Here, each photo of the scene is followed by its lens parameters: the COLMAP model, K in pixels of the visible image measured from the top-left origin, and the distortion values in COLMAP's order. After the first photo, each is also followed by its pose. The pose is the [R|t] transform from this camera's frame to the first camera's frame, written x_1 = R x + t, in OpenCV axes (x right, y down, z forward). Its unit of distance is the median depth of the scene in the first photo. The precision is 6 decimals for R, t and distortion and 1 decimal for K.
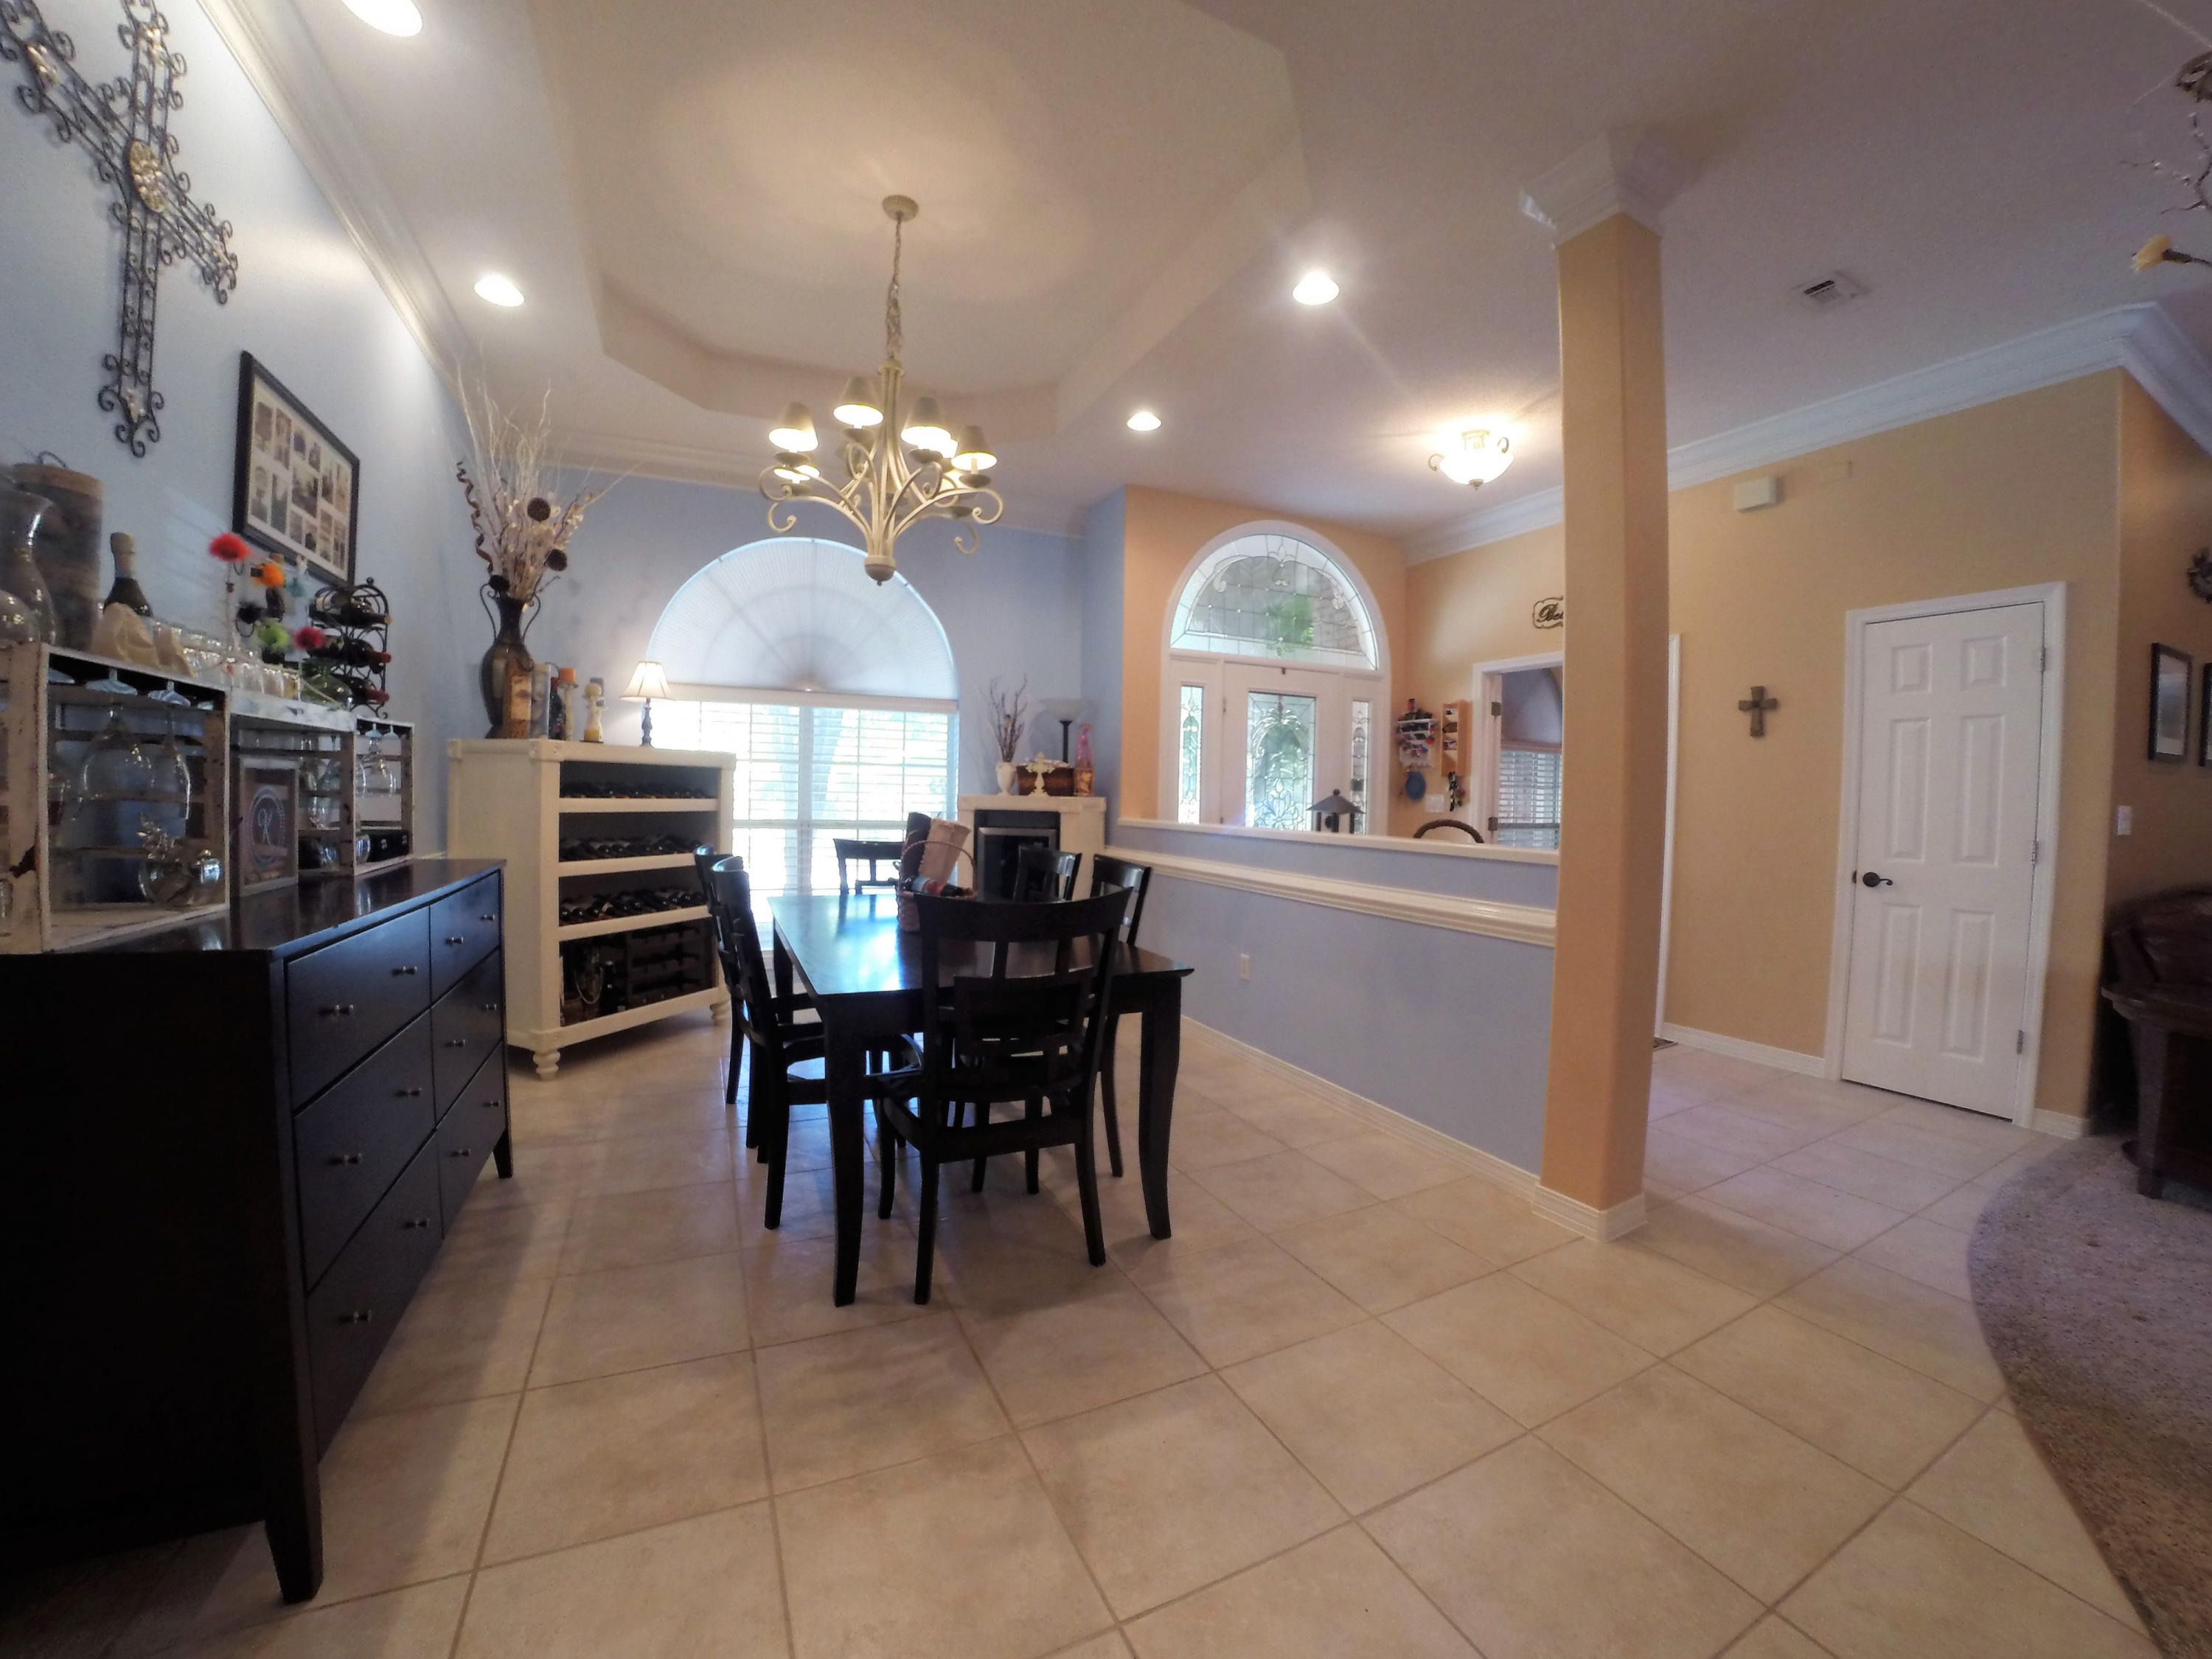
lens RADIAL K [[887.2, 0, 1178.4], [0, 887.2, 831.2], [0, 0, 1]] dist [-0.051885, 0.000247]
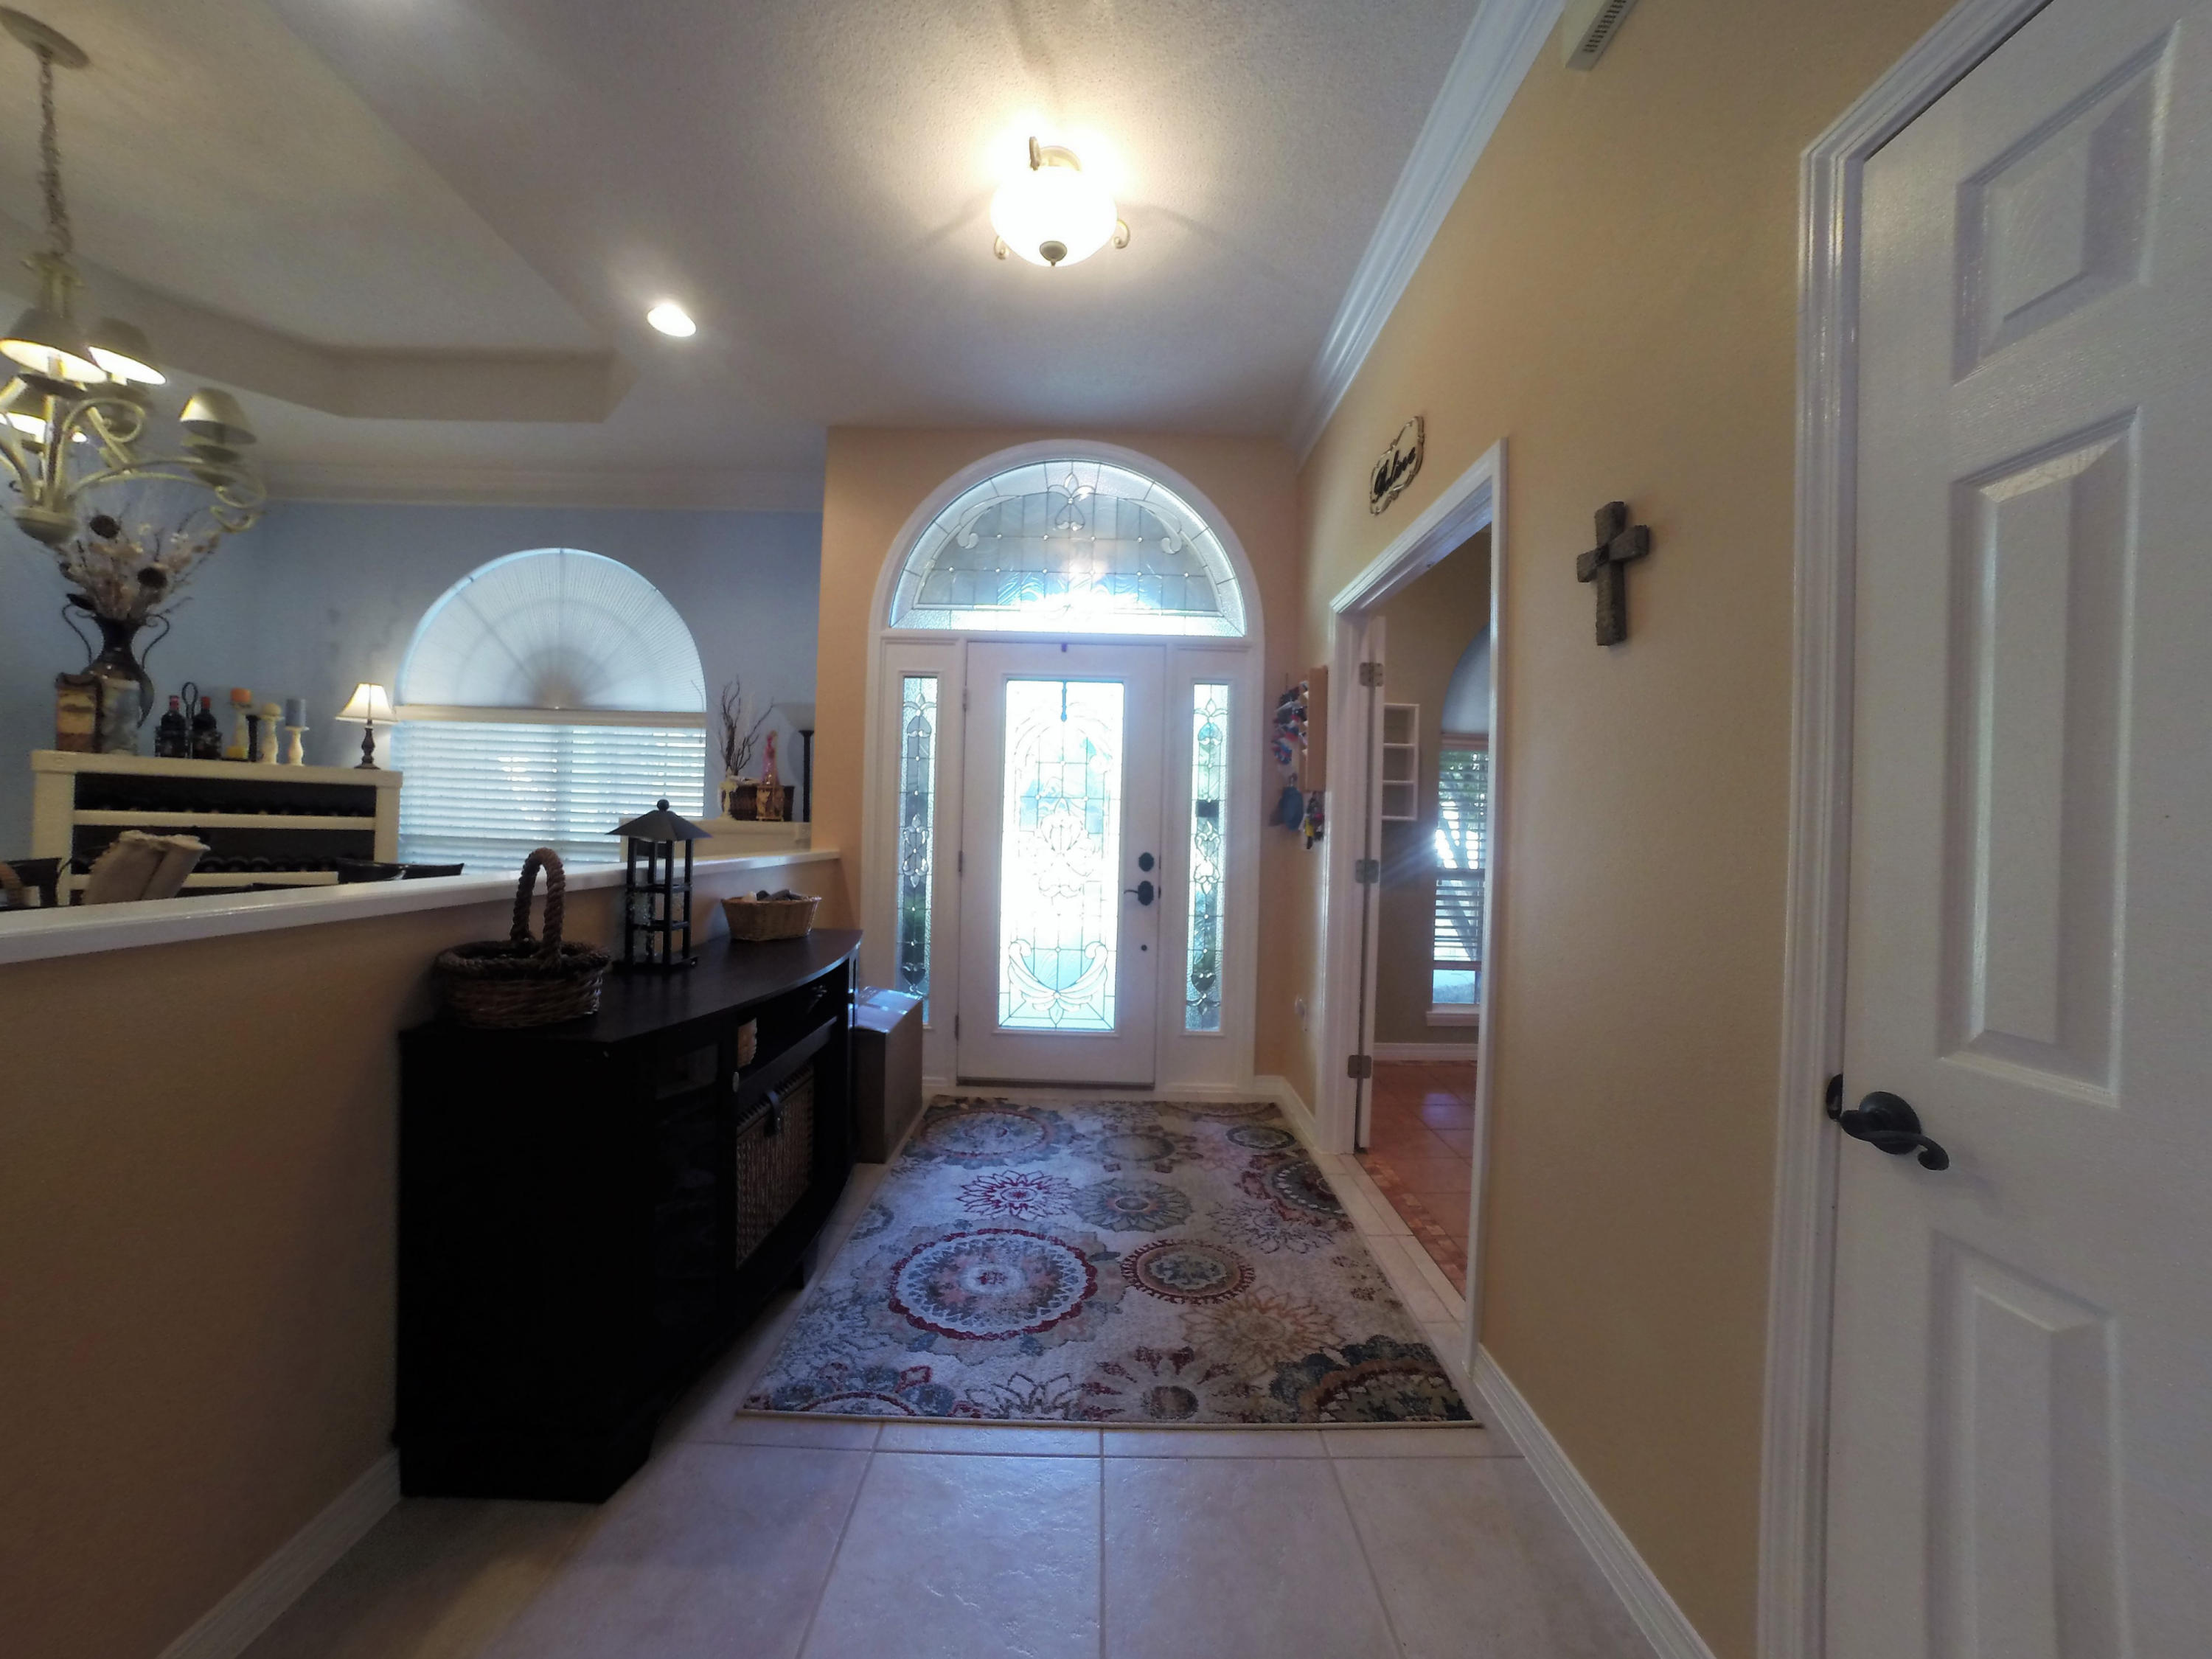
lens RADIAL K [[844.7, 0, 1106.0], [0, 844.7, 829.5], [0, 0, 1]] dist [-0.029377, 0.009510]
pose [[0.880430, 0.008158, -0.474106, 0.534657], [-0.033764, 0.998393, -0.045521, -0.008755], [0.472973, 0.056086, 0.879290, 0.499252]]
